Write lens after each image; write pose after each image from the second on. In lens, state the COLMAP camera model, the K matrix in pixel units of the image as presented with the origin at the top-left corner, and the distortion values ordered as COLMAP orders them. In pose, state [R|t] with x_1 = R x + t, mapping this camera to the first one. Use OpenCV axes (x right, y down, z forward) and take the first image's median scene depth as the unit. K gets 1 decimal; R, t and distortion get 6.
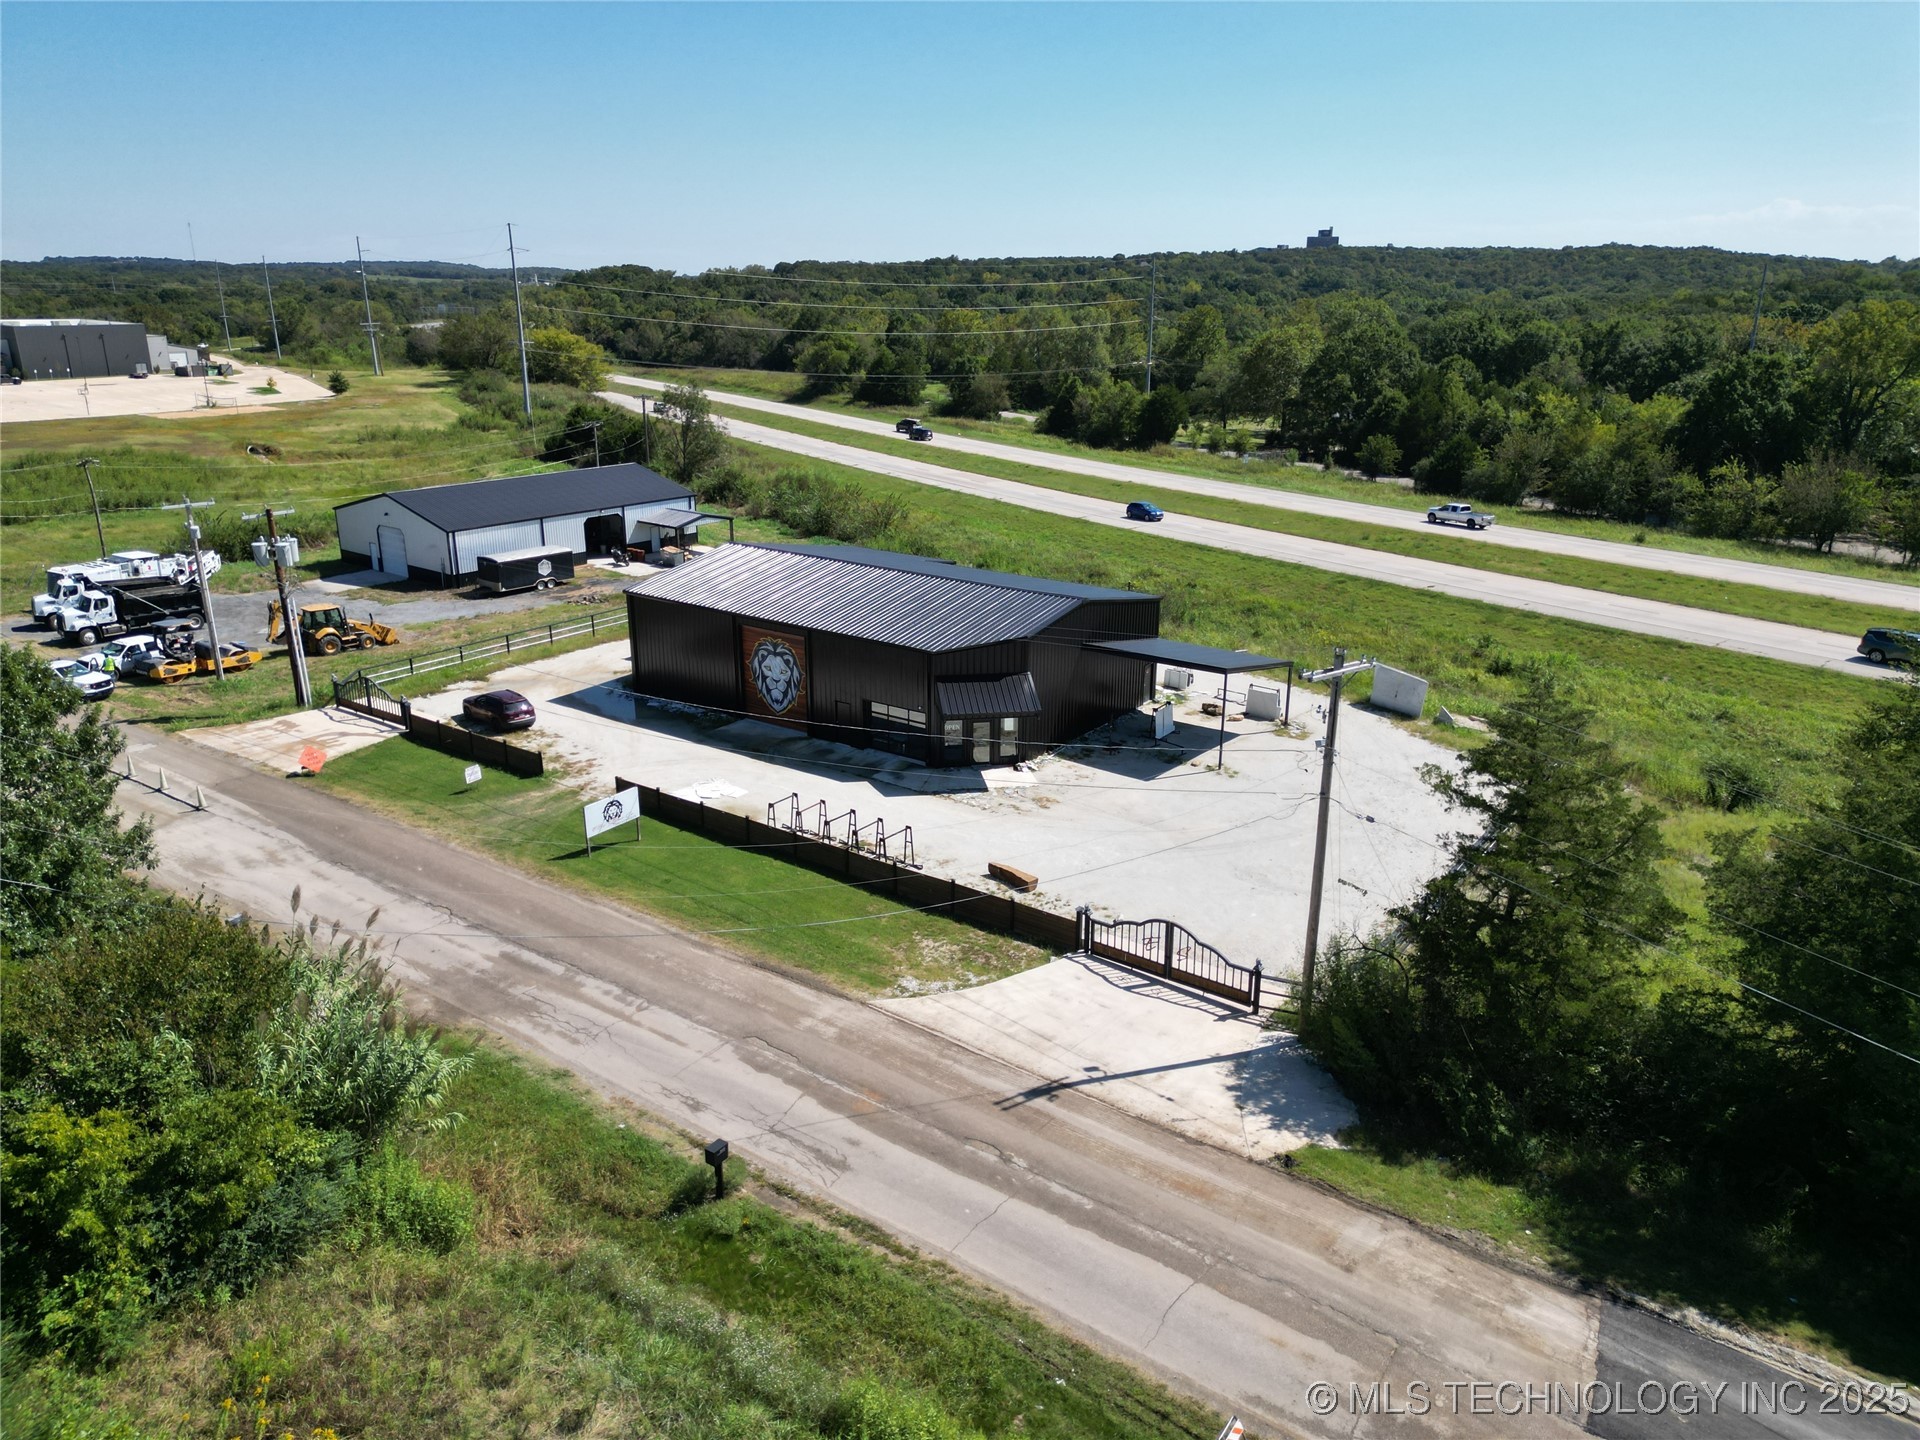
lens RADIAL K [[1343.2, 0, 960.0], [0, 1343.2, 720.0], [0, 0, 1]] dist [0.065065, -0.055425]
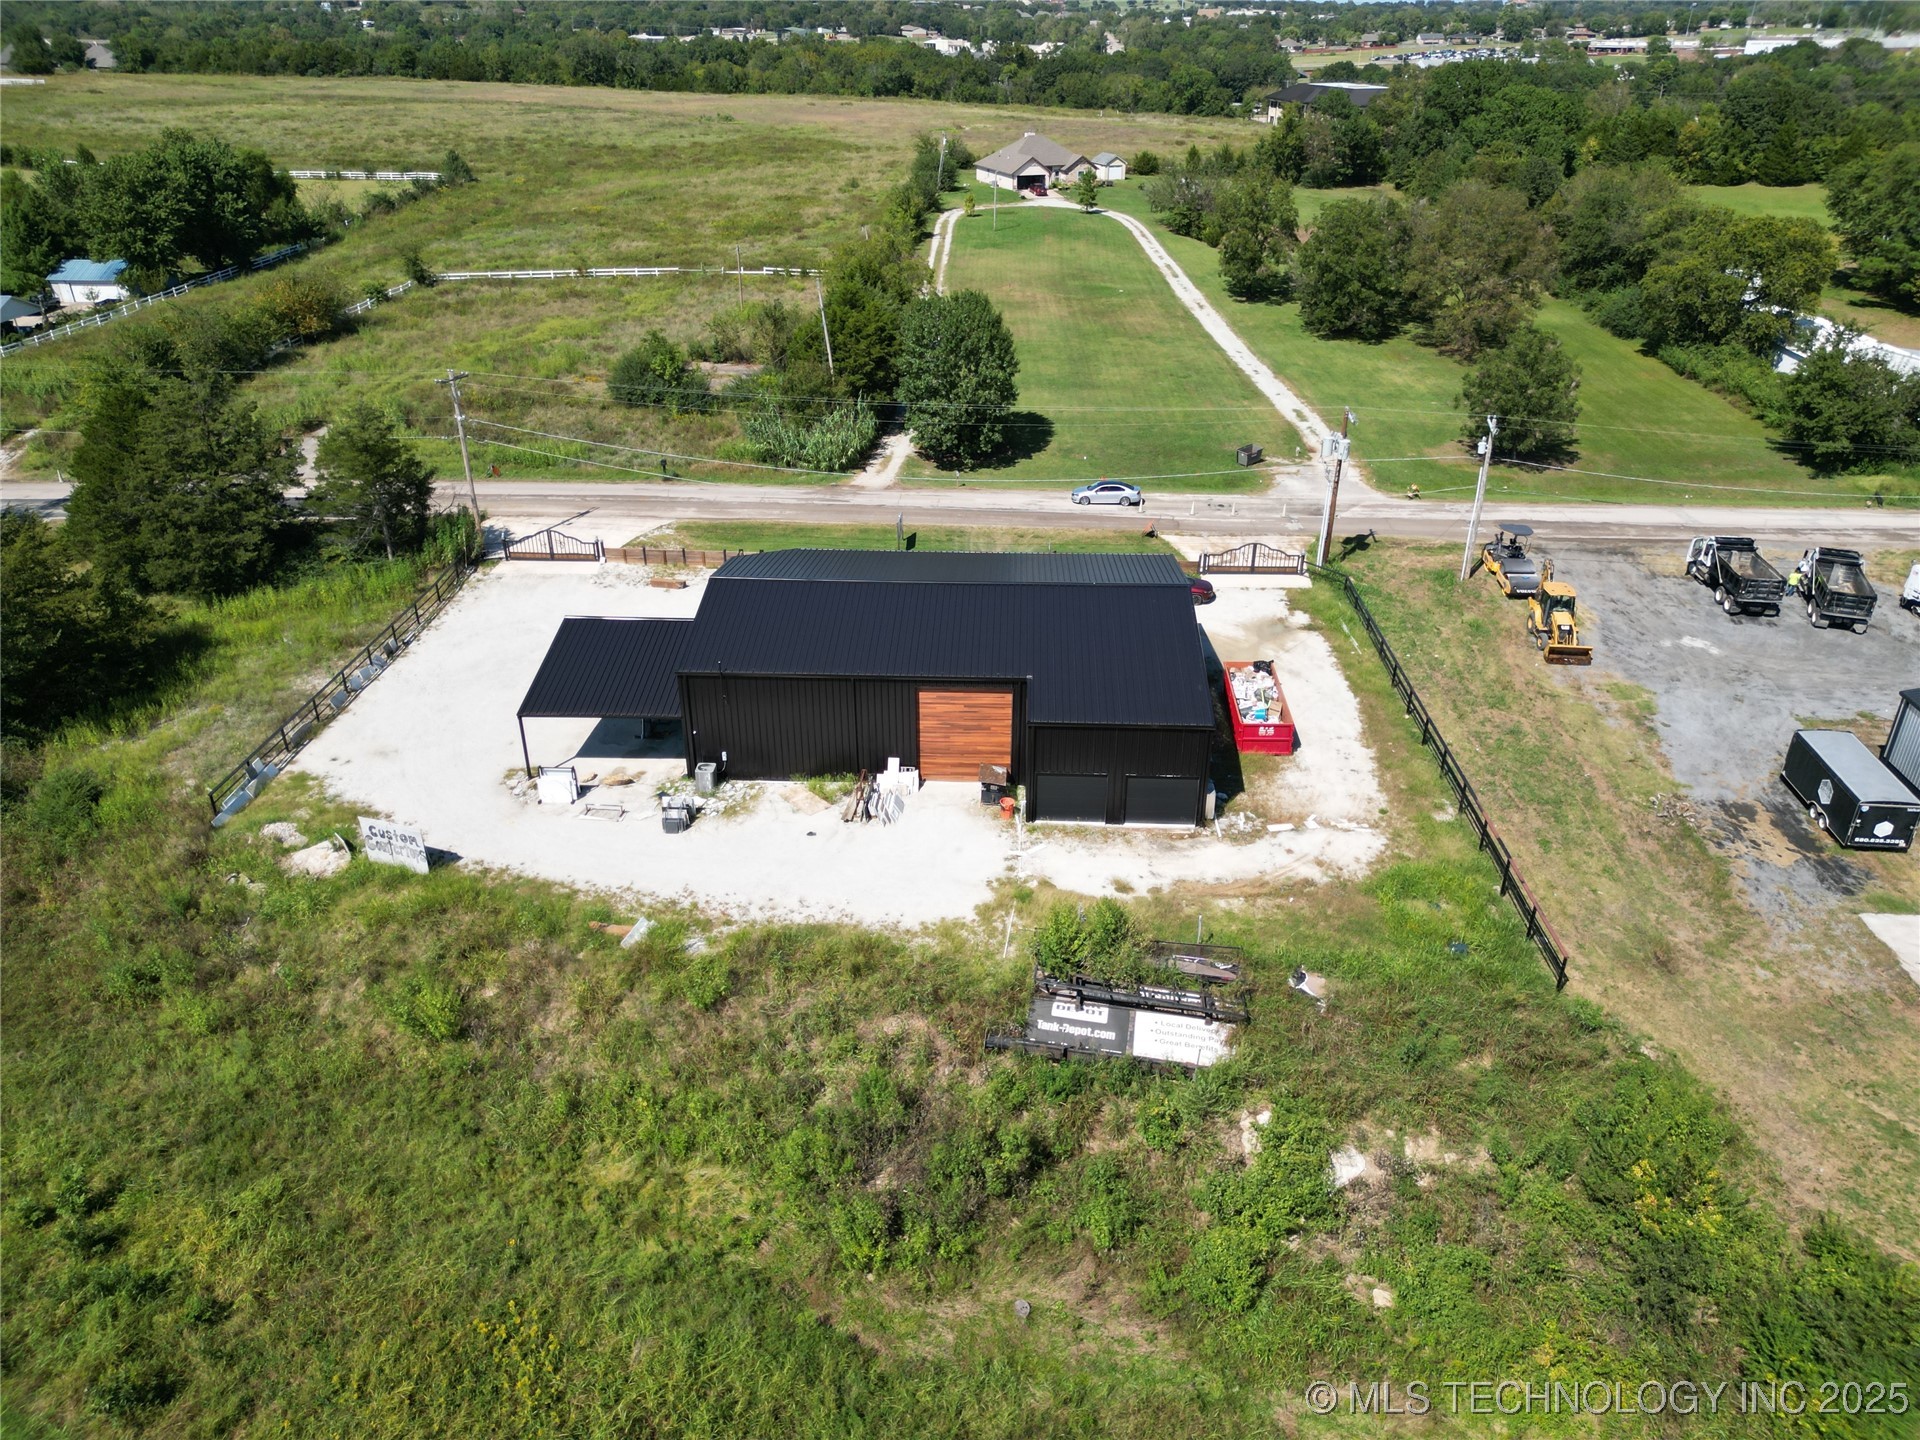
lens RADIAL K [[1343.2, 0, 960.0], [0, 1343.2, 720.0], [0, 0, 1]] dist [0.065065, -0.055425]
pose [[-0.837170, 0.247861, -0.487557, 0.458399], [-0.175347, 0.722740, 0.668506, -0.726292], [0.518073, 0.645144, -0.561595, 1.728793]]
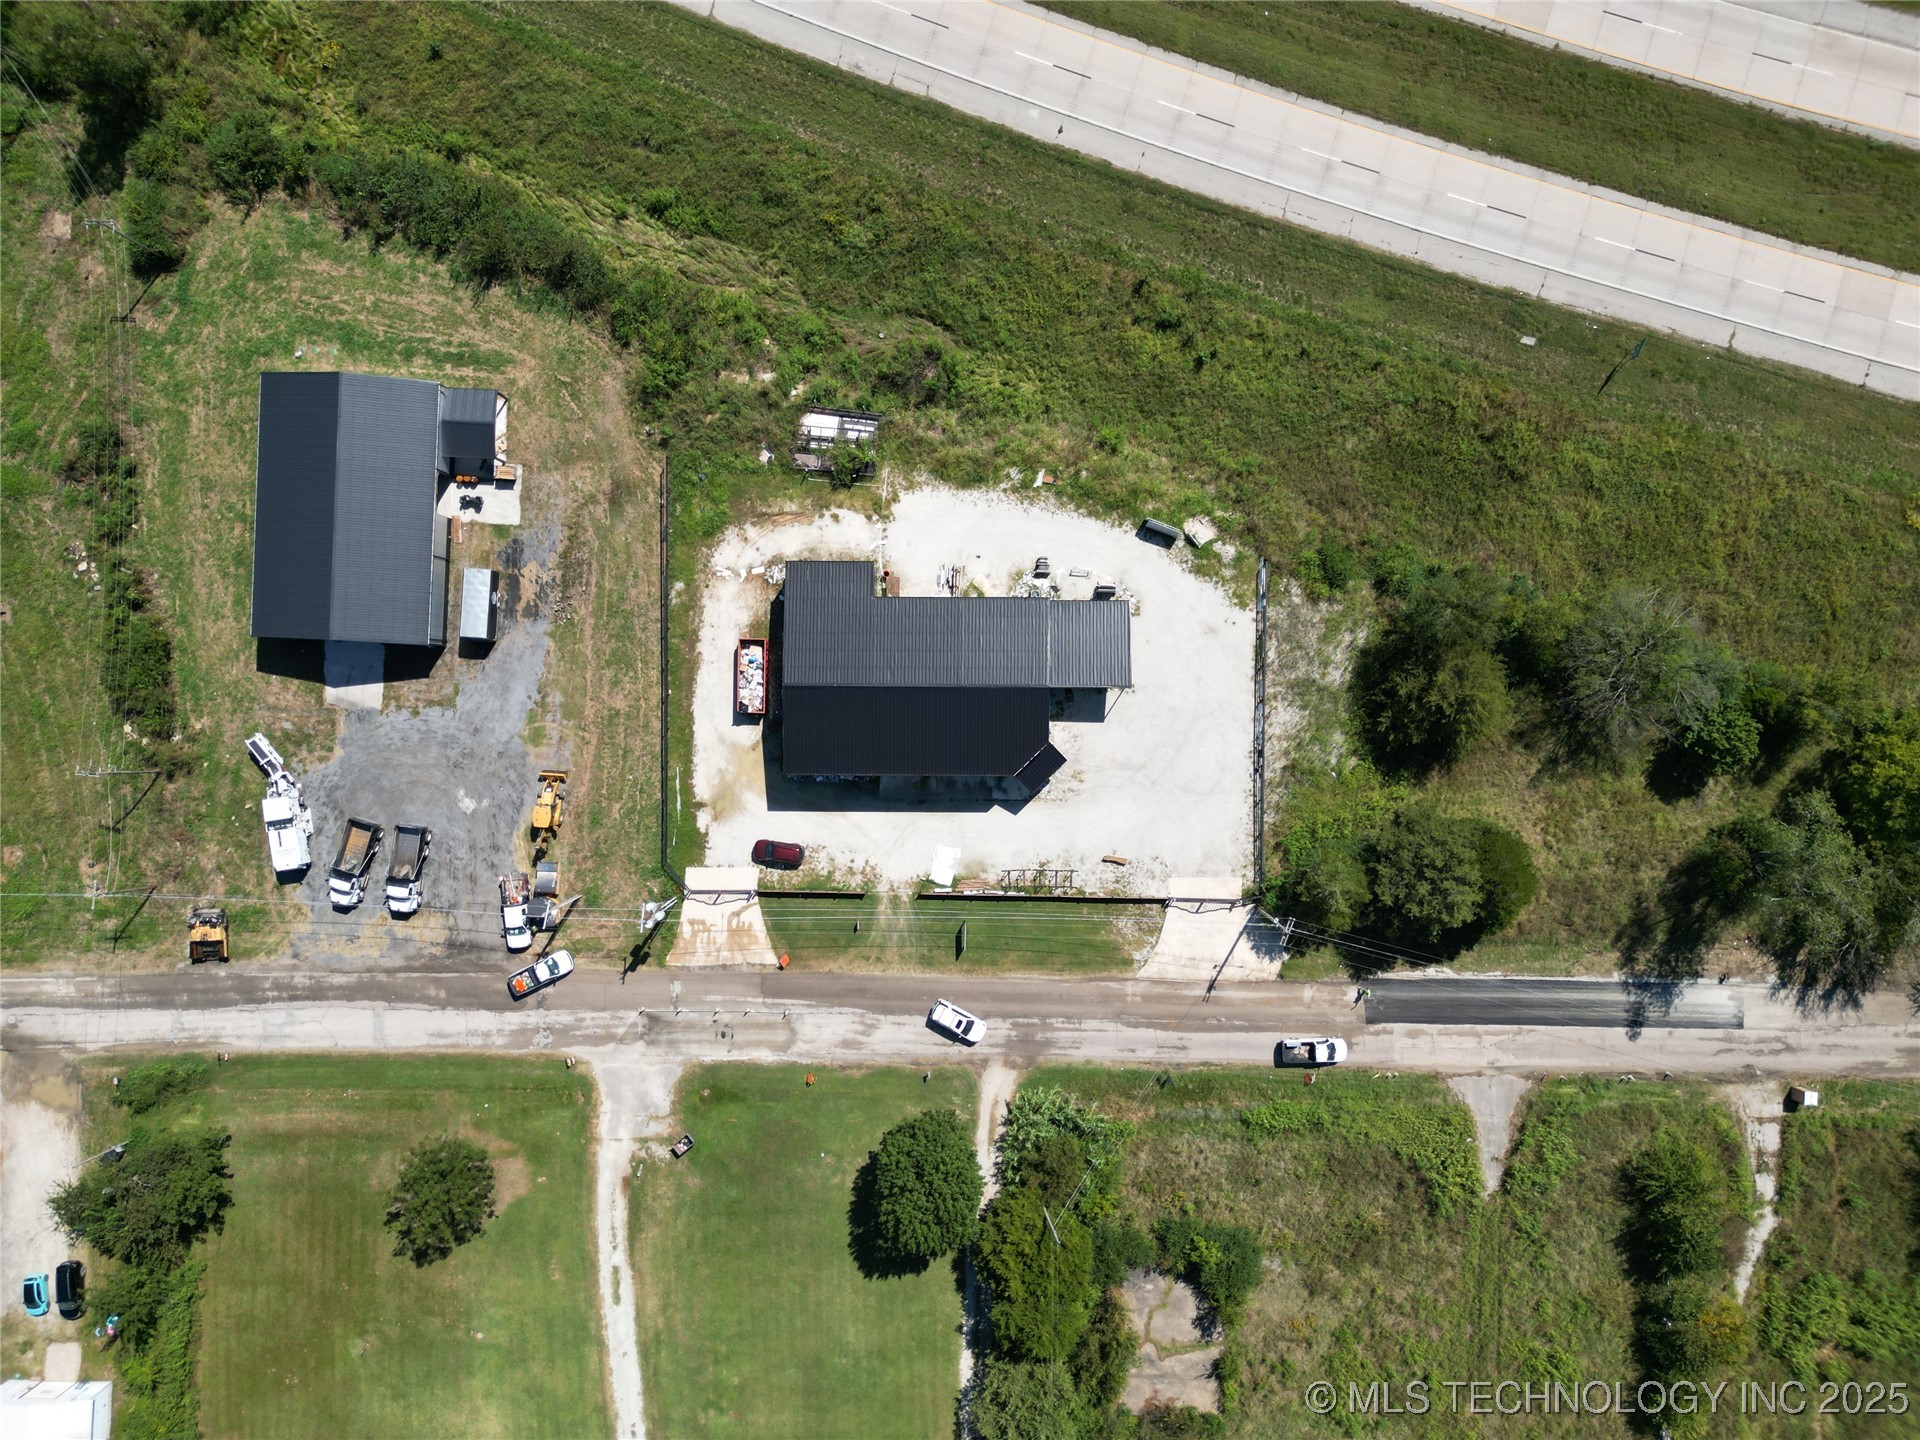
lens RADIAL K [[1341.2, 0, 960.0], [0, 1341.2, 720.0], [0, 0, 1]] dist [0.160165, -0.370820]
pose [[0.815644, -0.578040, -0.024398, 0.011019], [0.198495, 0.239978, 0.950269, -1.832366], [-0.543438, -0.779924, 0.310474, 0.451850]]
